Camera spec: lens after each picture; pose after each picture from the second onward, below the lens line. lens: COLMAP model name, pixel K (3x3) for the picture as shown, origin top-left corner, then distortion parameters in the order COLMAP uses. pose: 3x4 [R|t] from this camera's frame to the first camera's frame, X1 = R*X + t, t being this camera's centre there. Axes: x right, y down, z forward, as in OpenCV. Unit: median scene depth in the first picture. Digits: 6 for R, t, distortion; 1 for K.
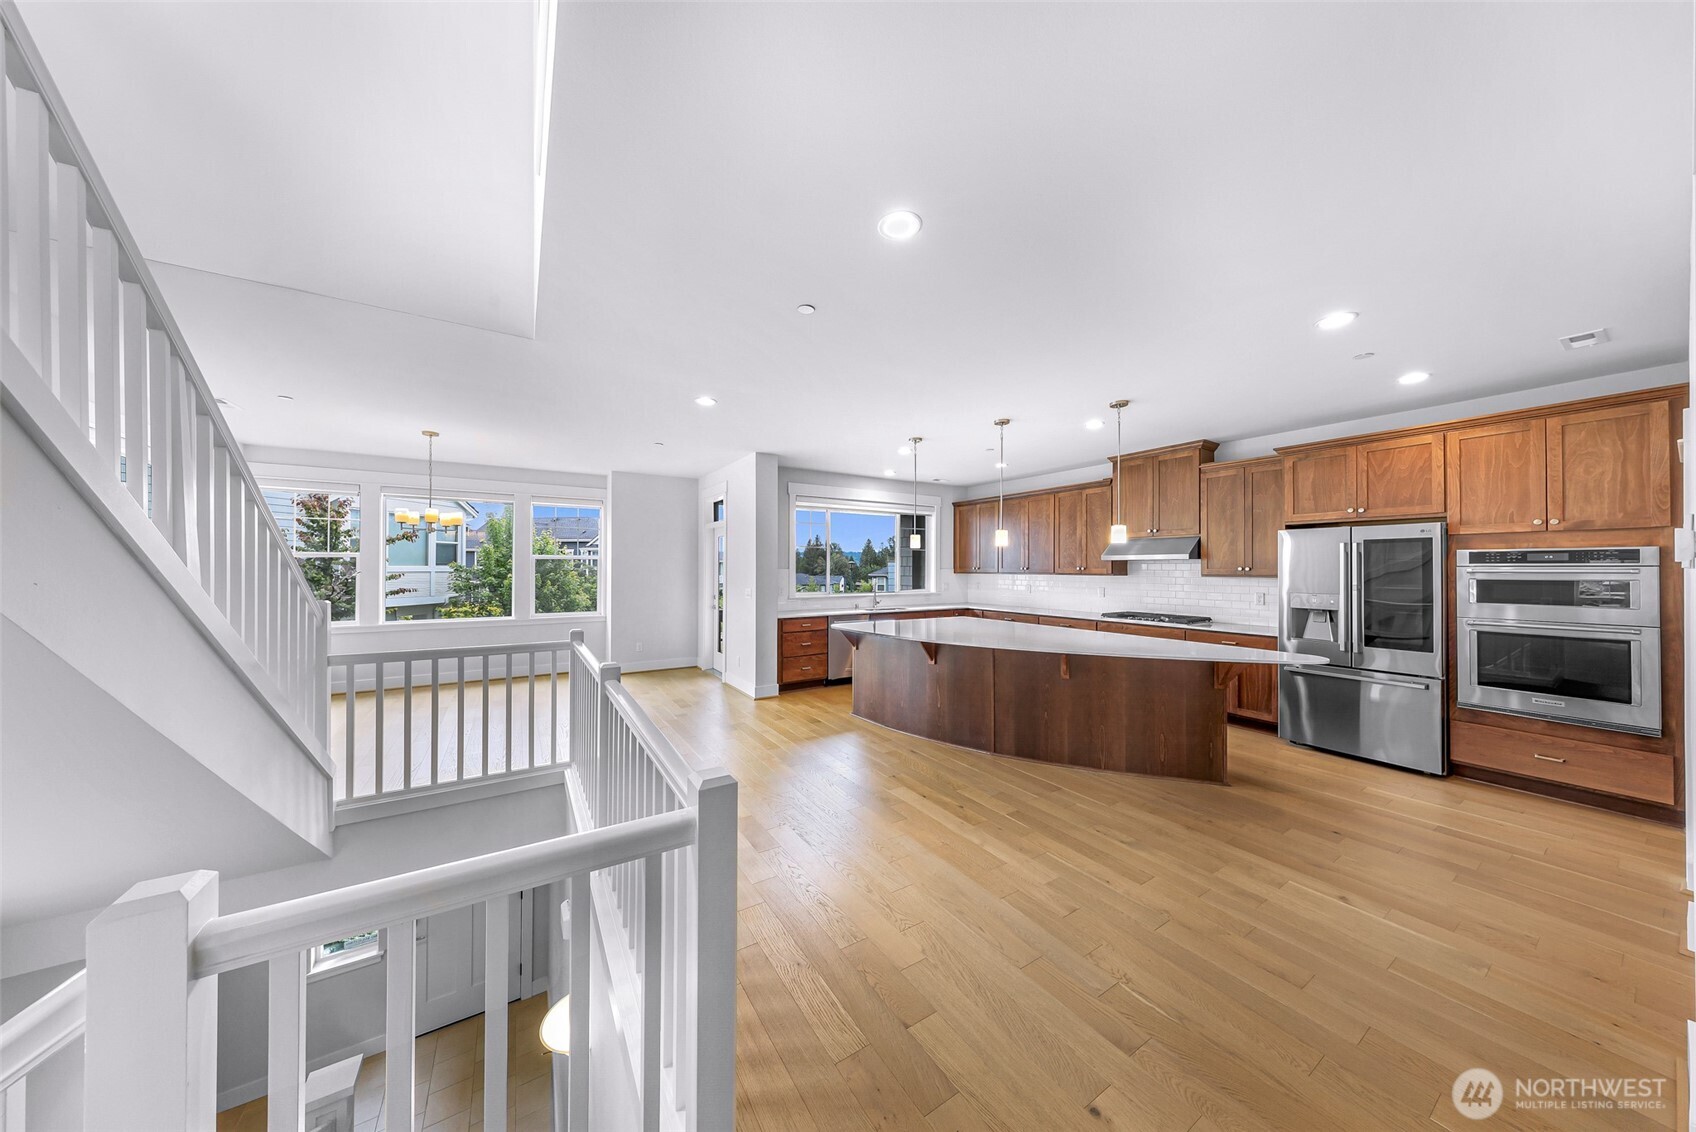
lens RADIAL K [[528.2, 0, 844.2], [0, 528.2, 563.5], [0, 0, 1]] dist [-0.000936, -0.000062]
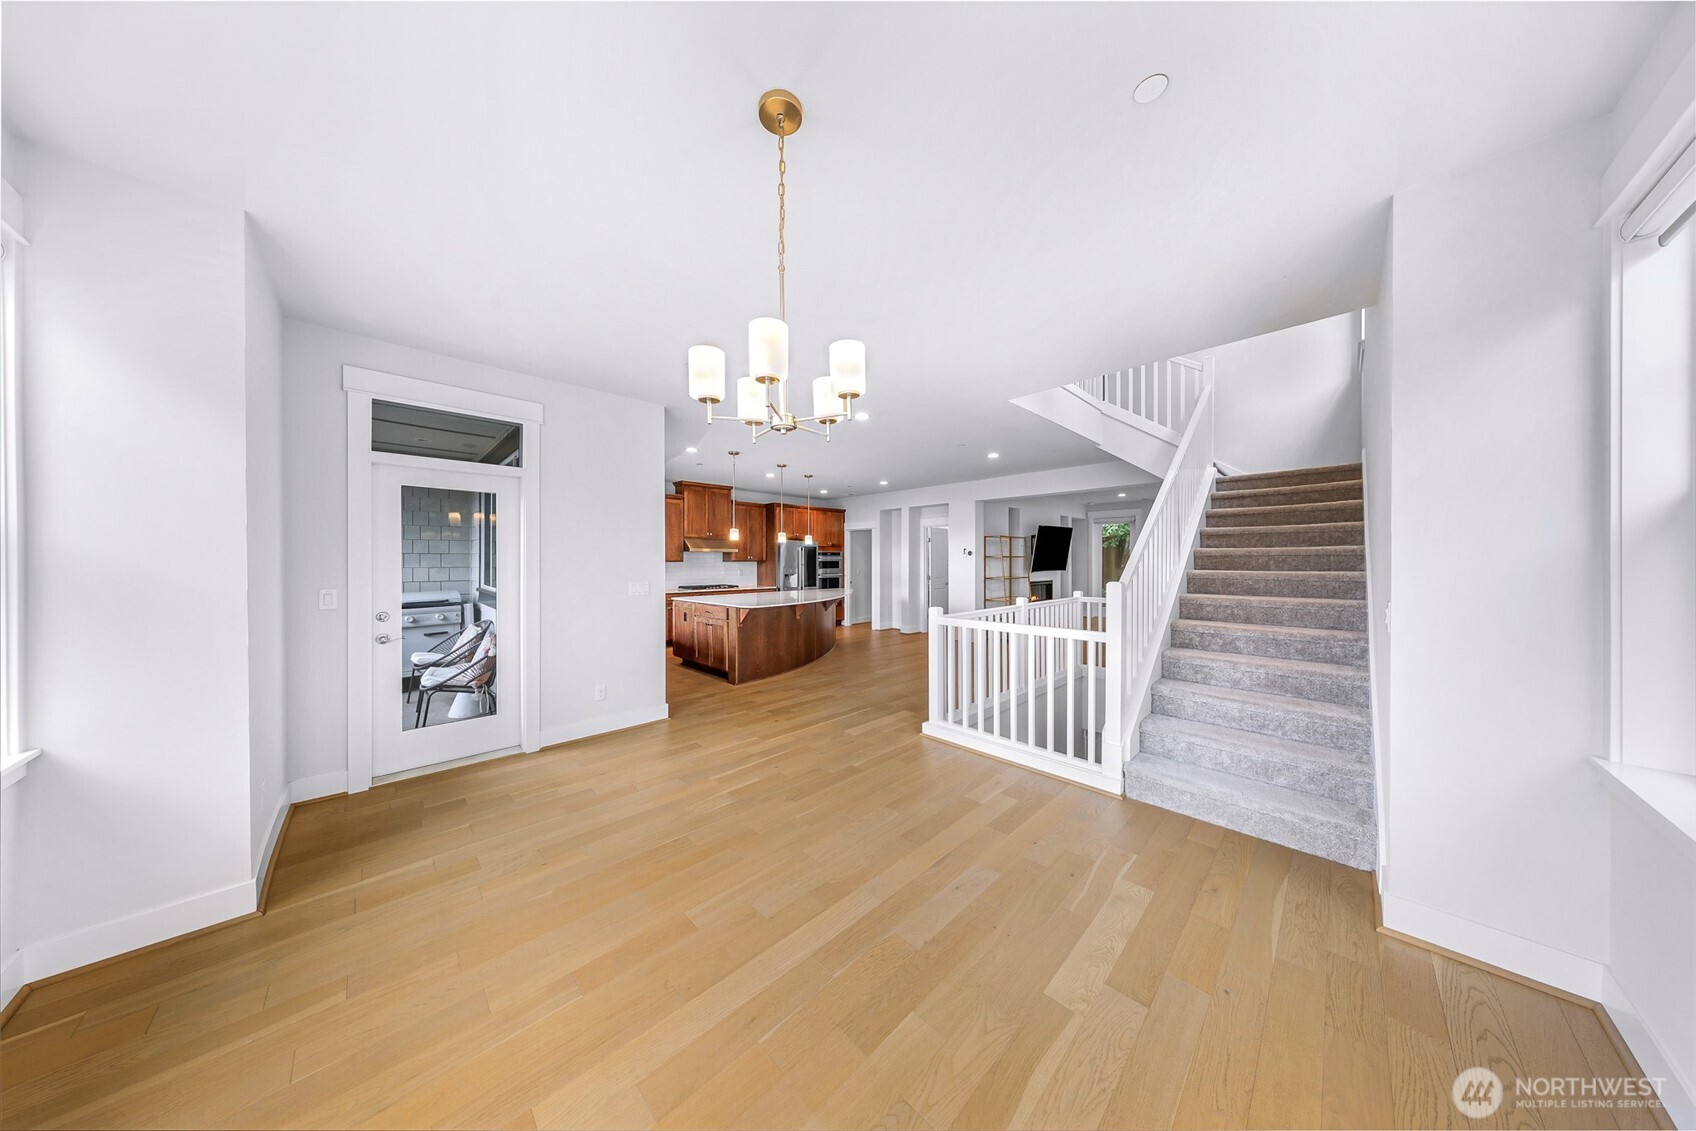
lens RADIAL K [[493.0, 0, 848.0], [0, 493.0, 565.5], [0, 0, 1]] dist [-0.009422, 0.000001]
pose [[-0.236143, -0.000434, 0.971718, -1.145201], [-0.002027, 0.999998, -0.000046, 0.039804], [-0.971716, -0.001981, -0.236143, 1.120758]]
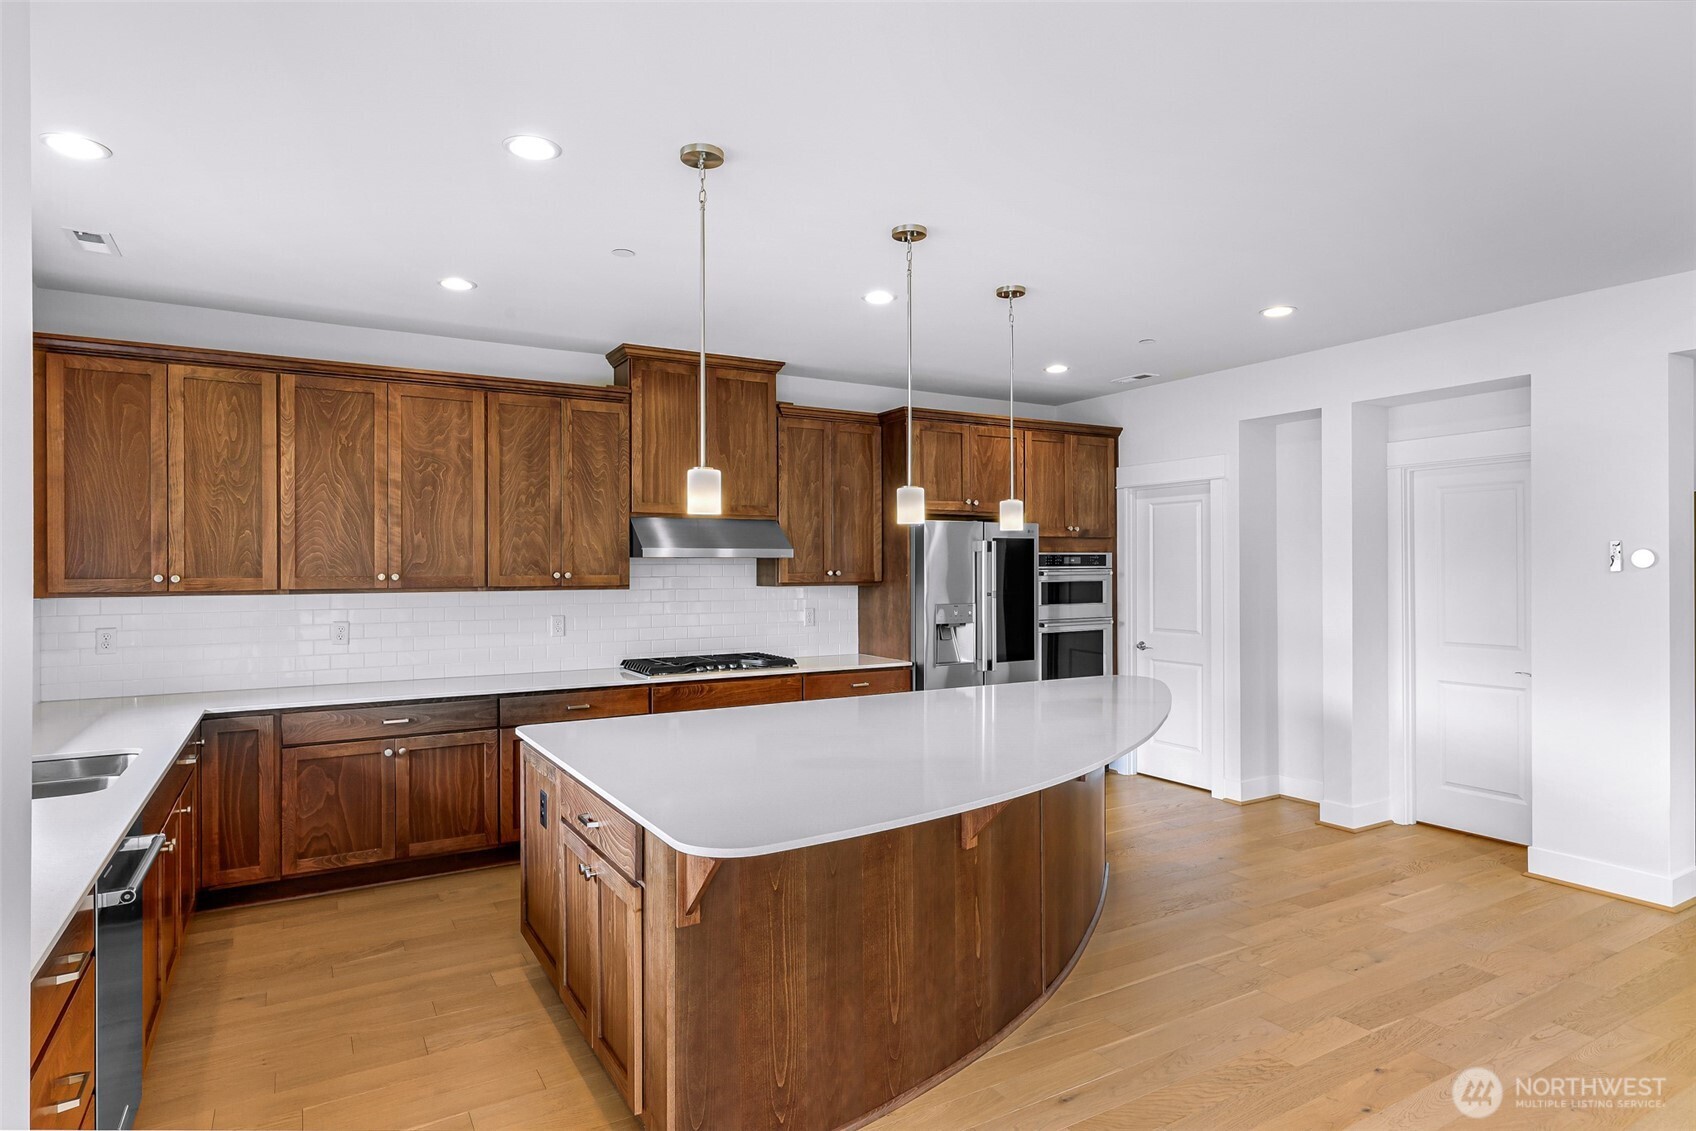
lens RADIAL K [[924.1, 0, 824.4], [0, 924.1, 571.4], [0, 0, 1]] dist [-0.000746, -0.000789]
pose [[0.033455, 0.003616, 0.999434, -0.427608], [-0.001344, 0.999993, -0.003573, 0.012530], [-0.999439, -0.001224, 0.033459, 1.014045]]
